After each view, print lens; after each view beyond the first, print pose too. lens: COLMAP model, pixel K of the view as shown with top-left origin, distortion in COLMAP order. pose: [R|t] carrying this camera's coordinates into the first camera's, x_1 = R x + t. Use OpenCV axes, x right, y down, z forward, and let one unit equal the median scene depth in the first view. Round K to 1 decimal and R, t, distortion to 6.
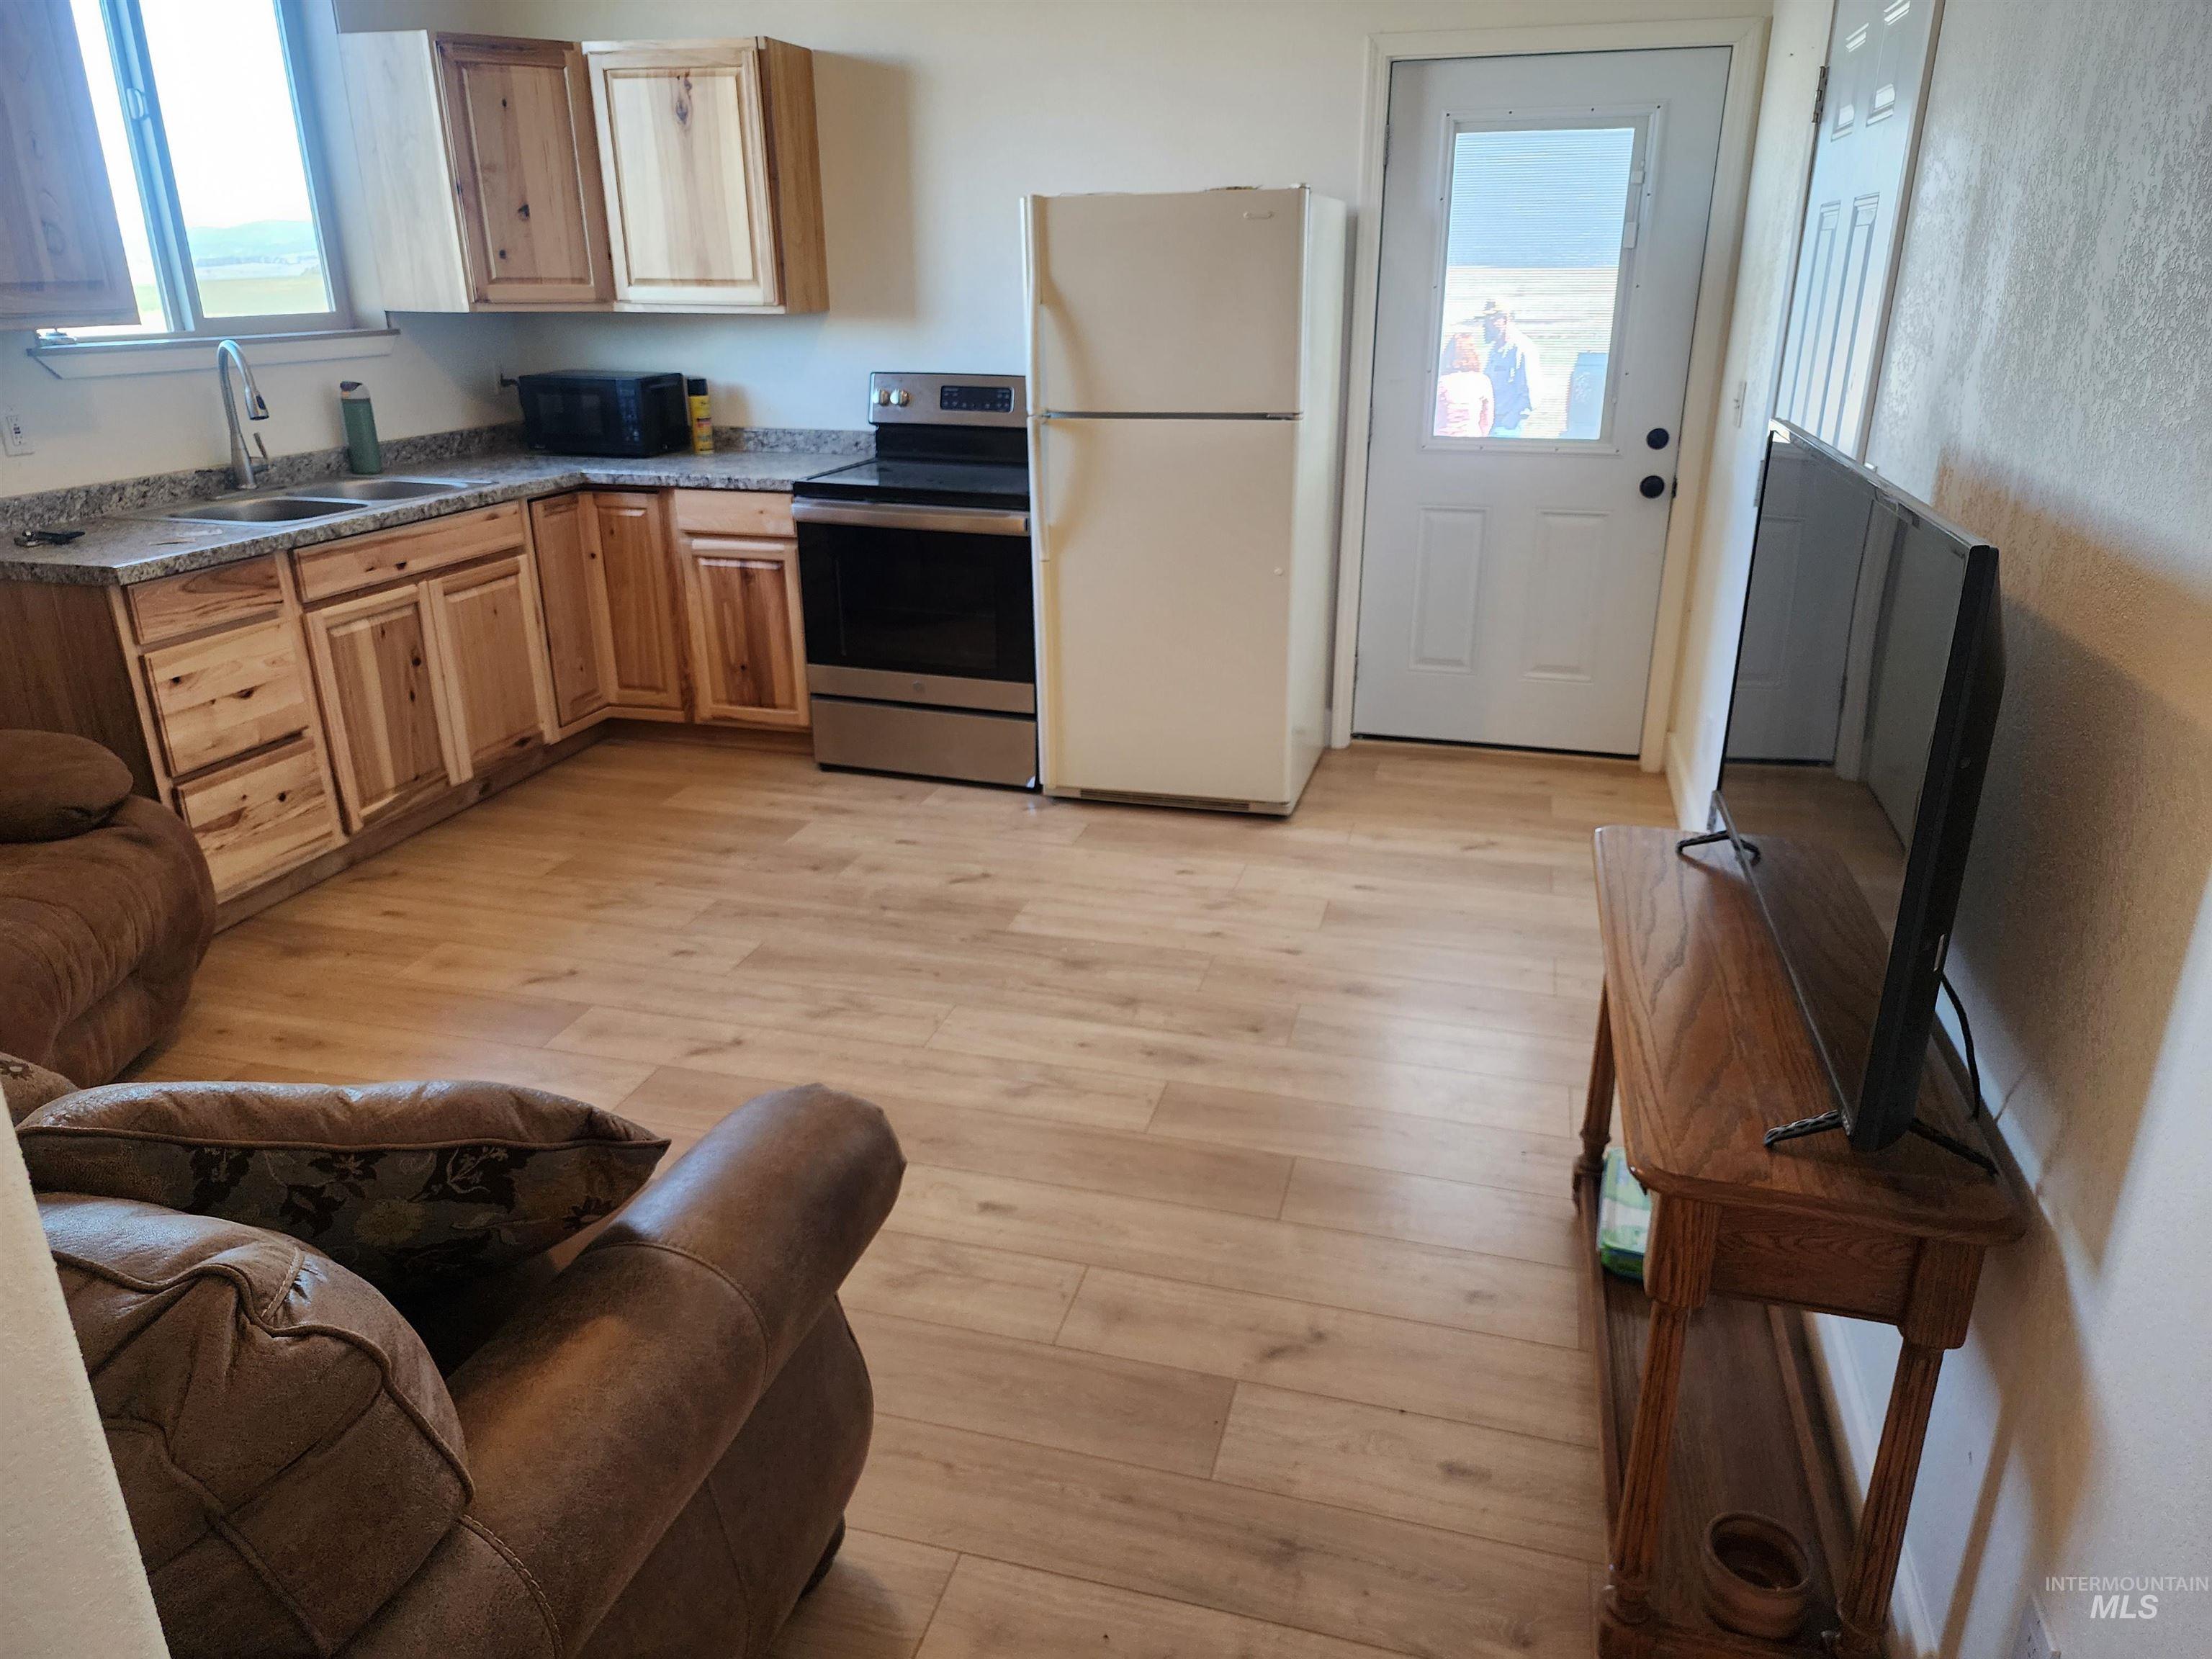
lens RADIAL K [[1468.0, 0, 1107.0], [0, 1468.0, 818.1], [0, 0, 1]] dist [0.080421, -0.056651]
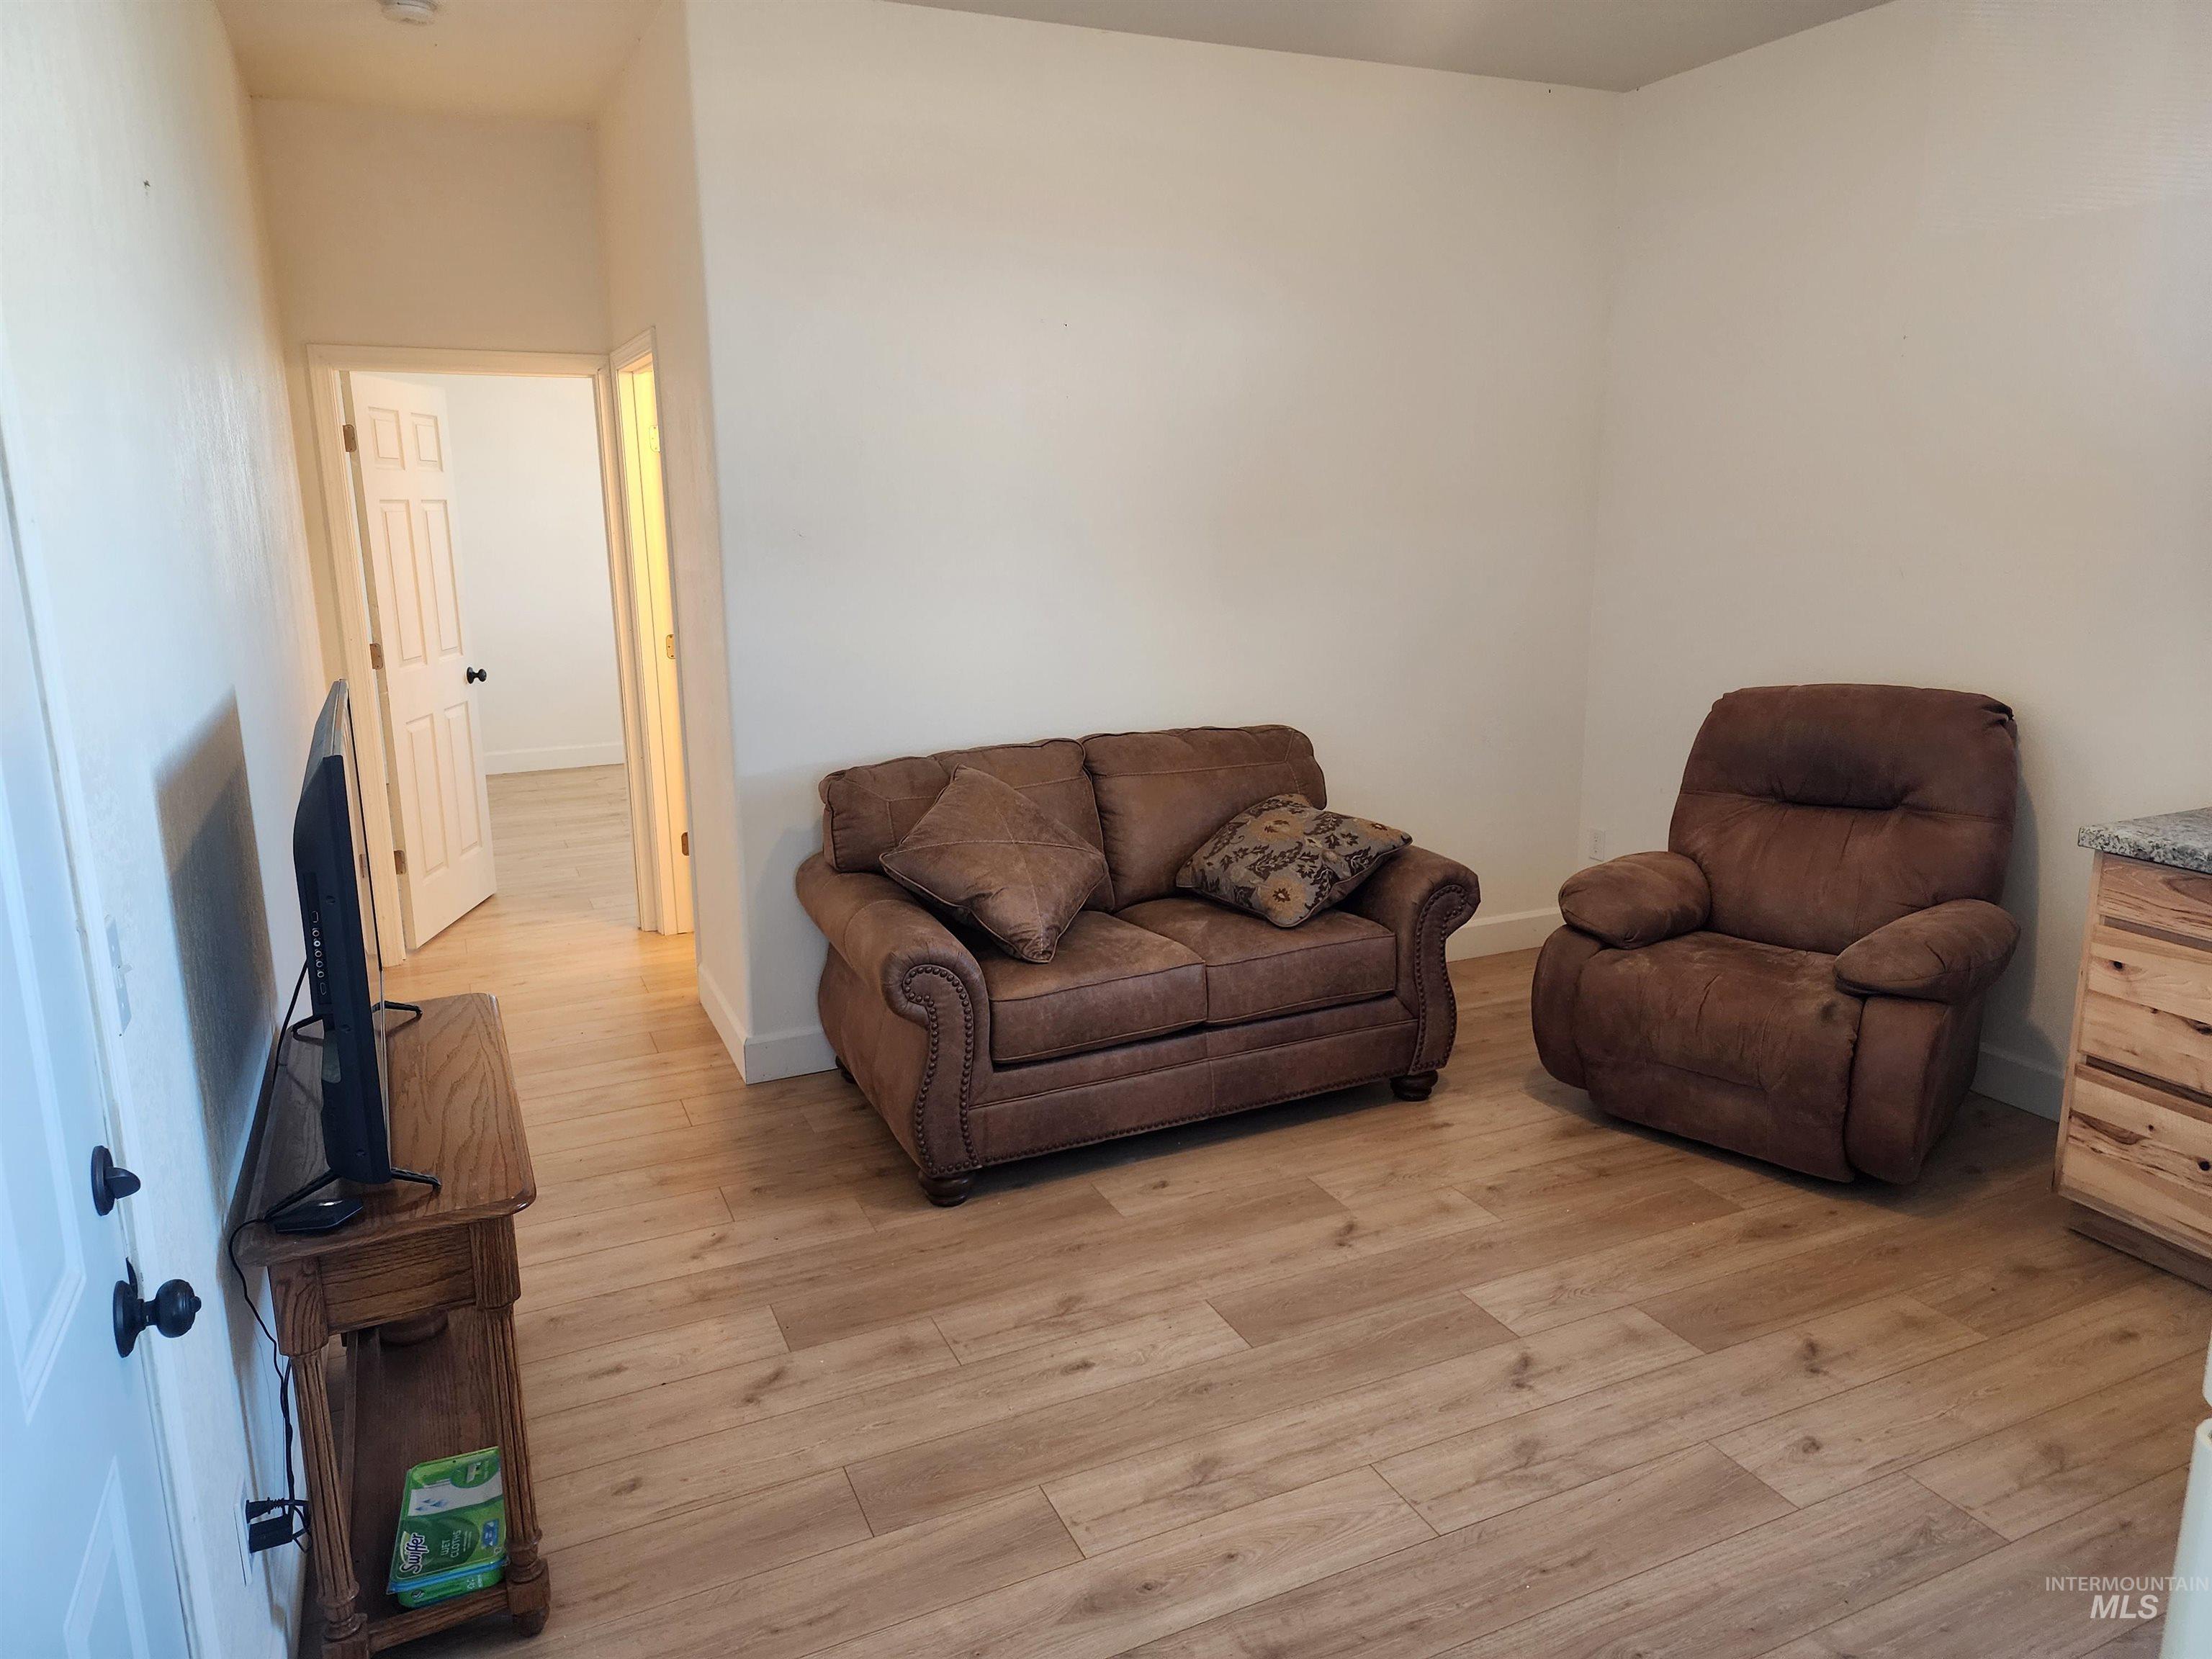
lens RADIAL K [[1468.0, 0, 1117.4], [0, 1468.0, 821.8], [0, 0, 1]] dist [0.080421, -0.056651]
pose [[-0.761374, 0.156040, -0.629254, 0.421240], [-0.213447, 0.856157, 0.470570, -0.481651], [0.612168, 0.492592, -0.618549, 1.183146]]
